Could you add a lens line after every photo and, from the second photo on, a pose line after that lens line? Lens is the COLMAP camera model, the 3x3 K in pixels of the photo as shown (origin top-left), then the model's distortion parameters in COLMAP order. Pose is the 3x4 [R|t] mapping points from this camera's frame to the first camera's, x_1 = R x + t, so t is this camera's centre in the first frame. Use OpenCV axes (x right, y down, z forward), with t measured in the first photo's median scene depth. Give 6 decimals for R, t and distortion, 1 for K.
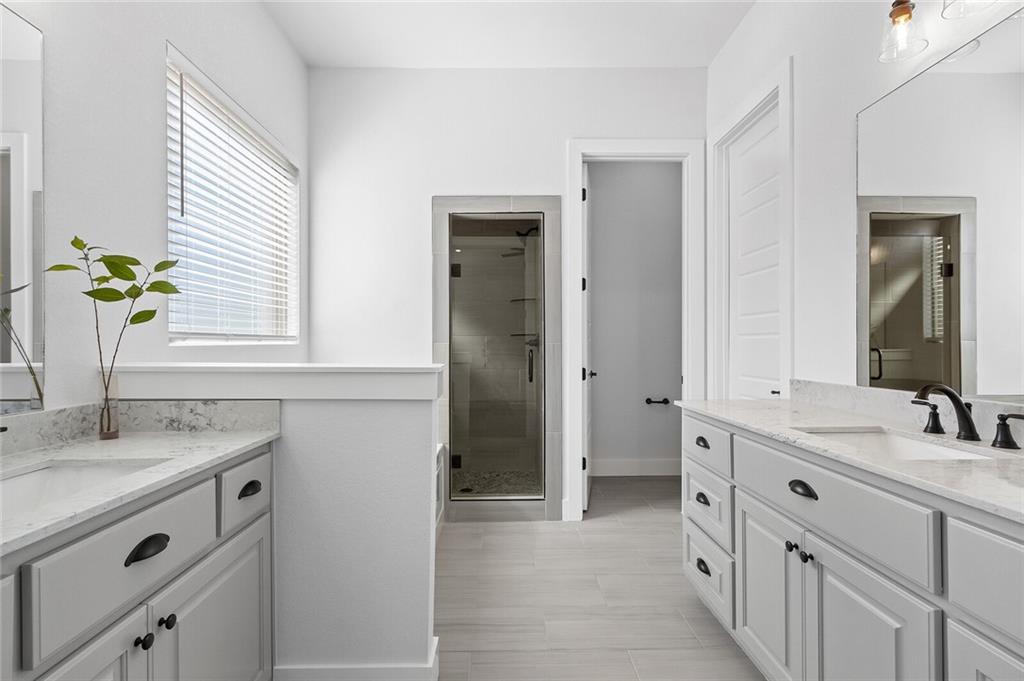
lens RADIAL K [[489.4, 0, 512.0], [0, 489.4, 340.5], [0, 0, 1]] dist [0.004867, 0.000979]
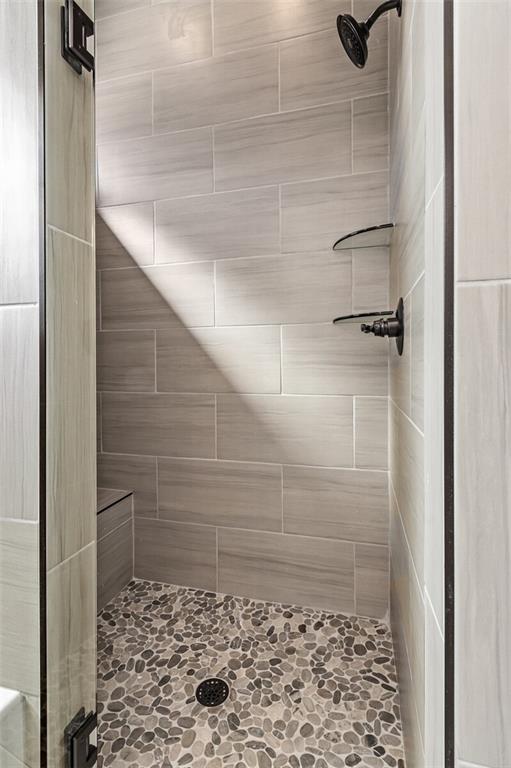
lens RADIAL K [[367.1, 0, 255.5], [0, 367.1, 384.0], [0, 0, 1]] dist [0.004867, 0.000979]
pose [[0.960090, 0.001945, -0.279686, 0.025324], [0.000389, 0.999966, 0.008289, 0.046937], [0.279692, -0.008067, 0.960056, 0.692955]]
